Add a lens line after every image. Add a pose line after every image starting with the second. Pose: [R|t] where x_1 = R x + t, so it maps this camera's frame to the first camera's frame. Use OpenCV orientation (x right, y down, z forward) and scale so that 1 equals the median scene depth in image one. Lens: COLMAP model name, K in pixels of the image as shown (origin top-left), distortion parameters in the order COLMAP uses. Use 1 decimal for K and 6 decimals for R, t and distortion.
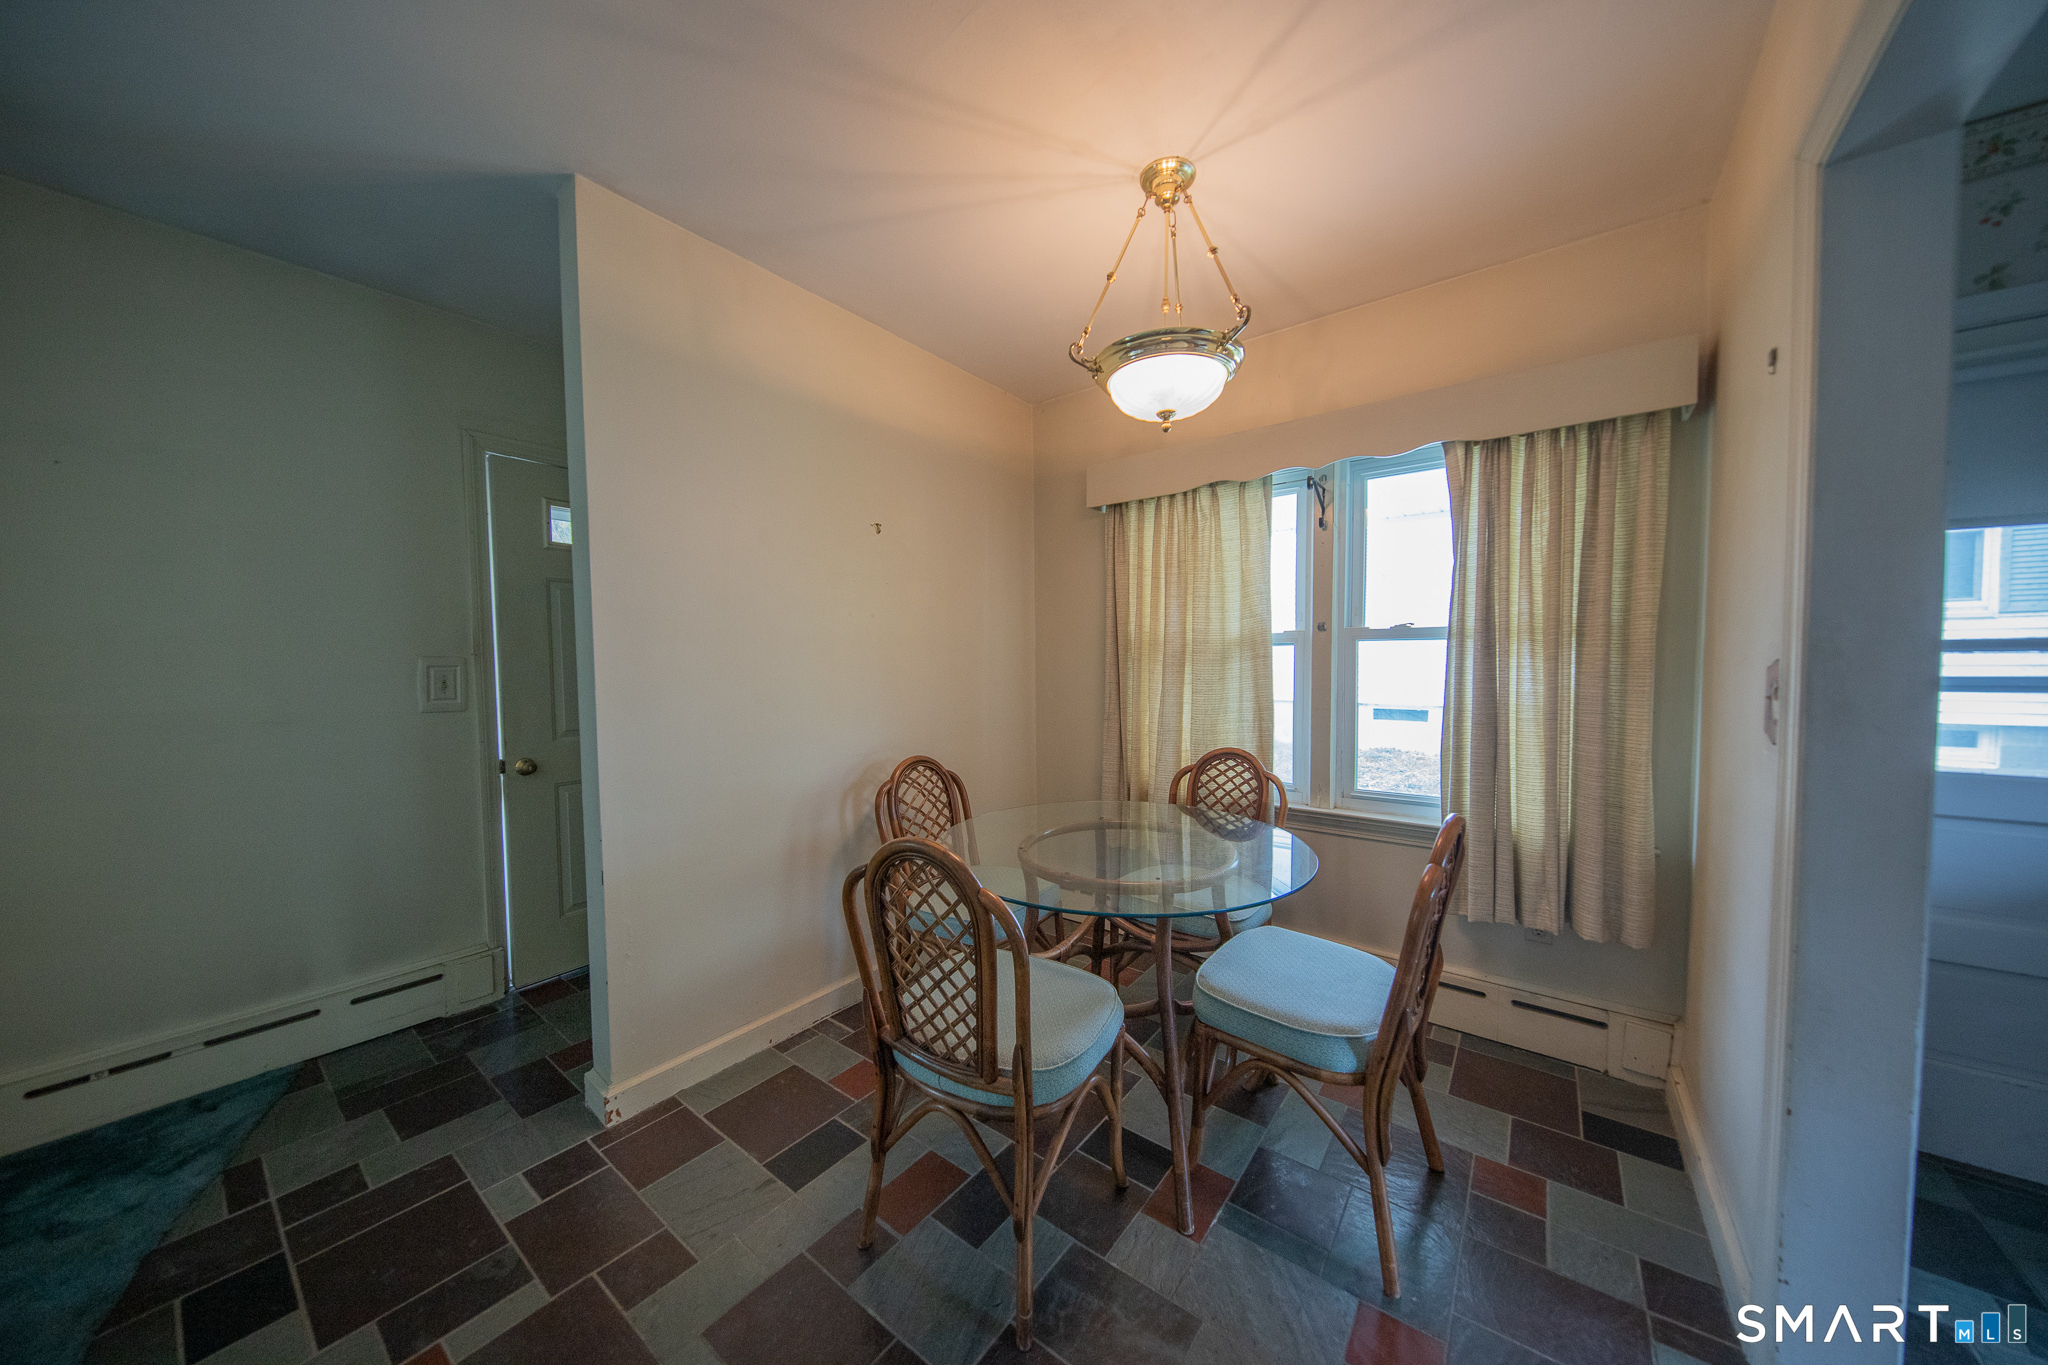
lens RADIAL K [[659.4, 0, 1023.8], [0, 659.4, 688.4], [0, 0, 1]] dist [-0.009701, -0.000272]
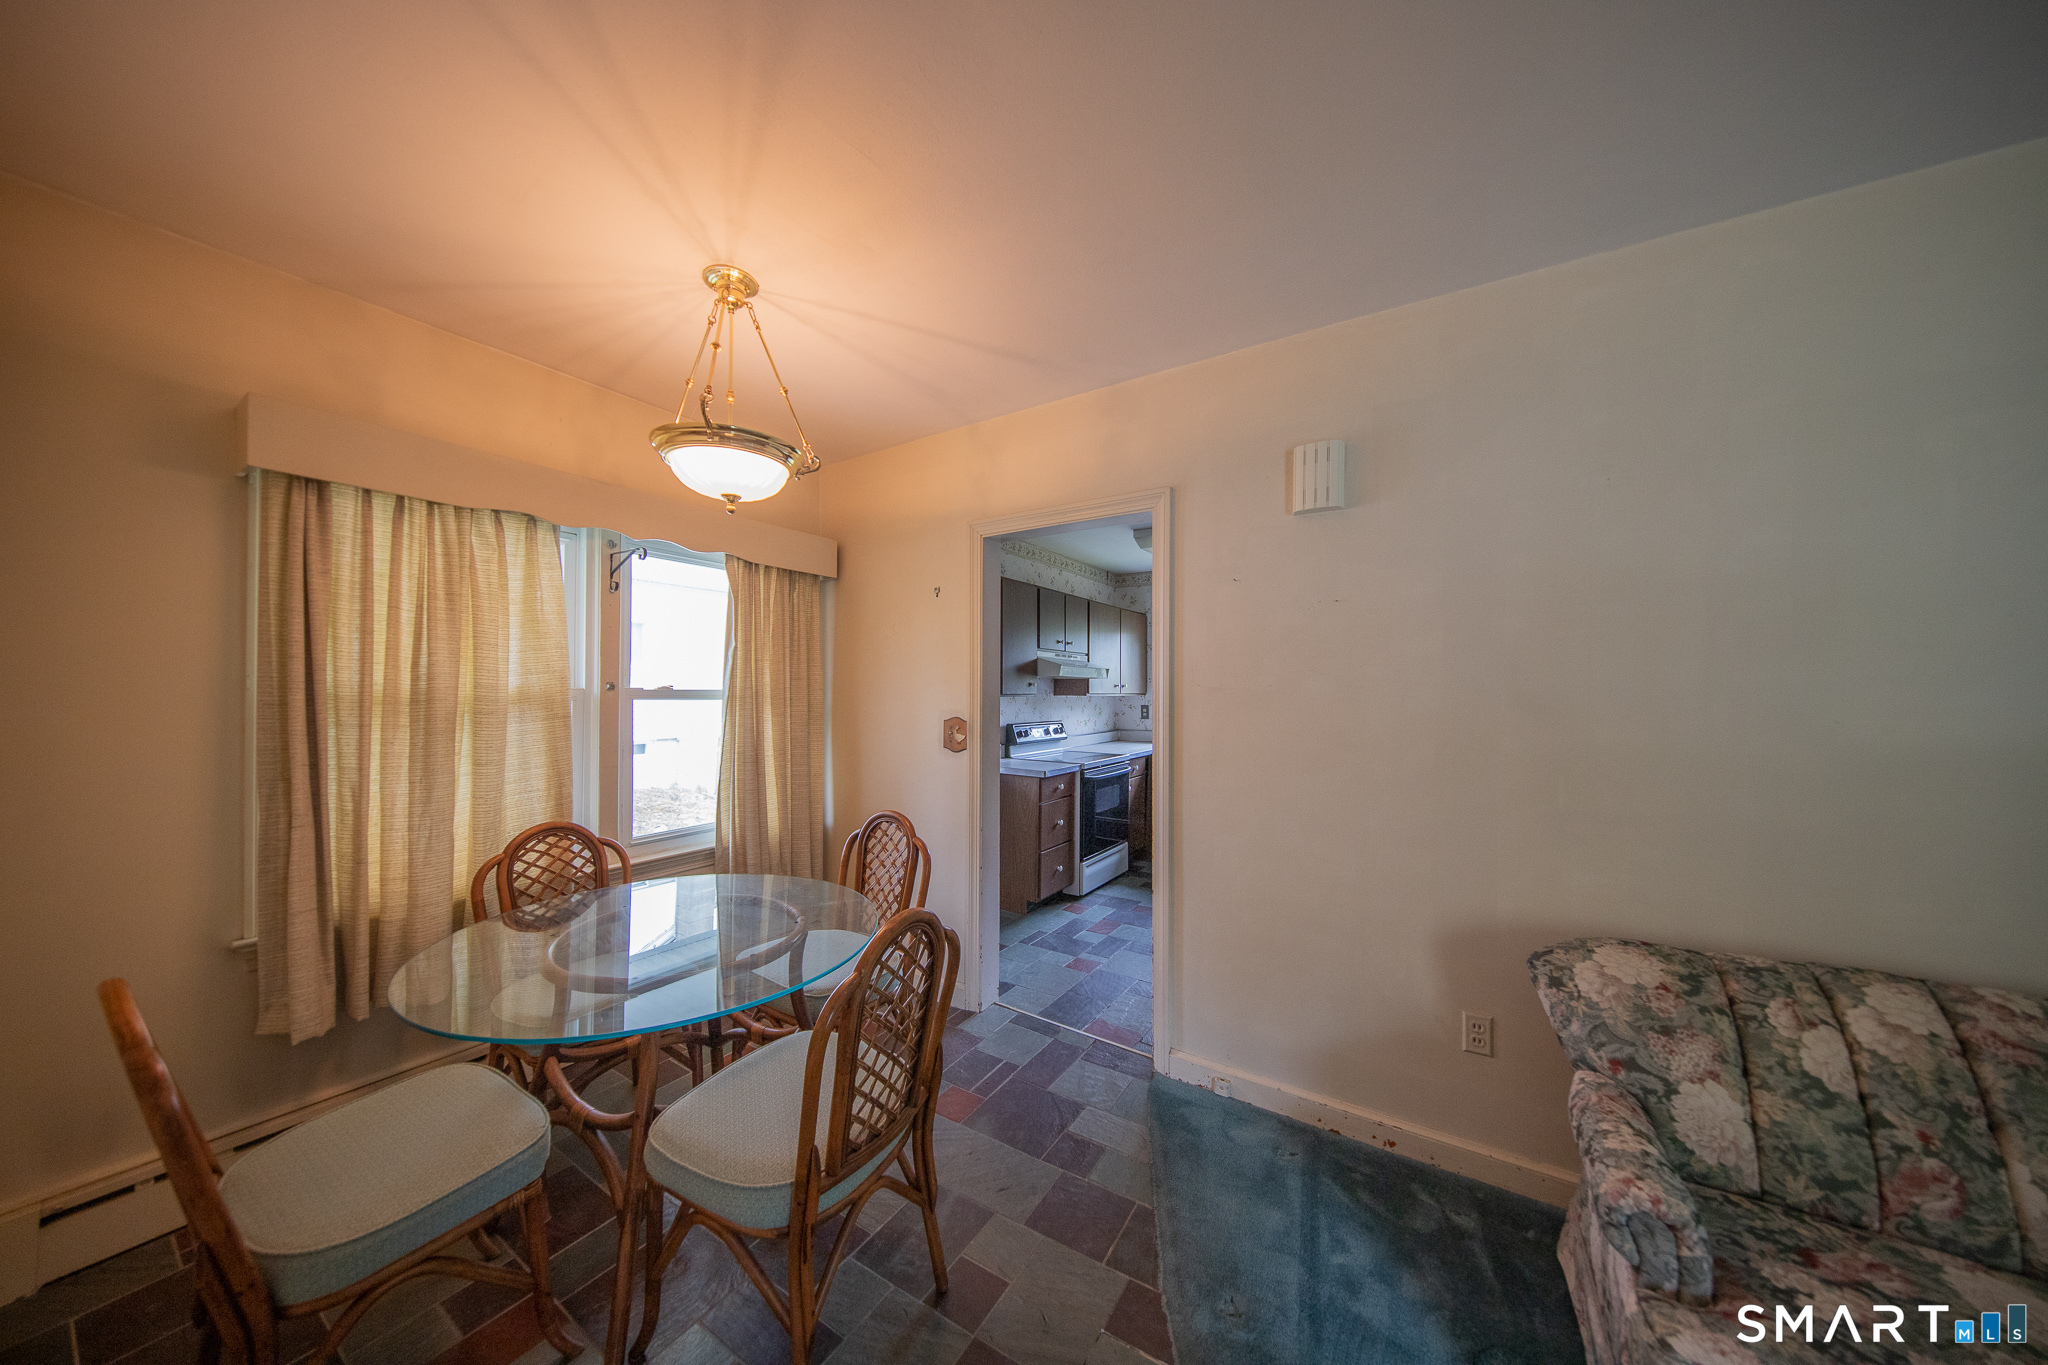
lens RADIAL K [[659.4, 0, 1020.7], [0, 659.4, 683.8], [0, 0, 1]] dist [-0.009701, -0.000272]
pose [[-0.098546, 0.019516, 0.994941, -0.629894], [0.037084, 0.999185, -0.015927, -0.057985], [-0.994441, 0.035327, -0.099190, 0.463725]]
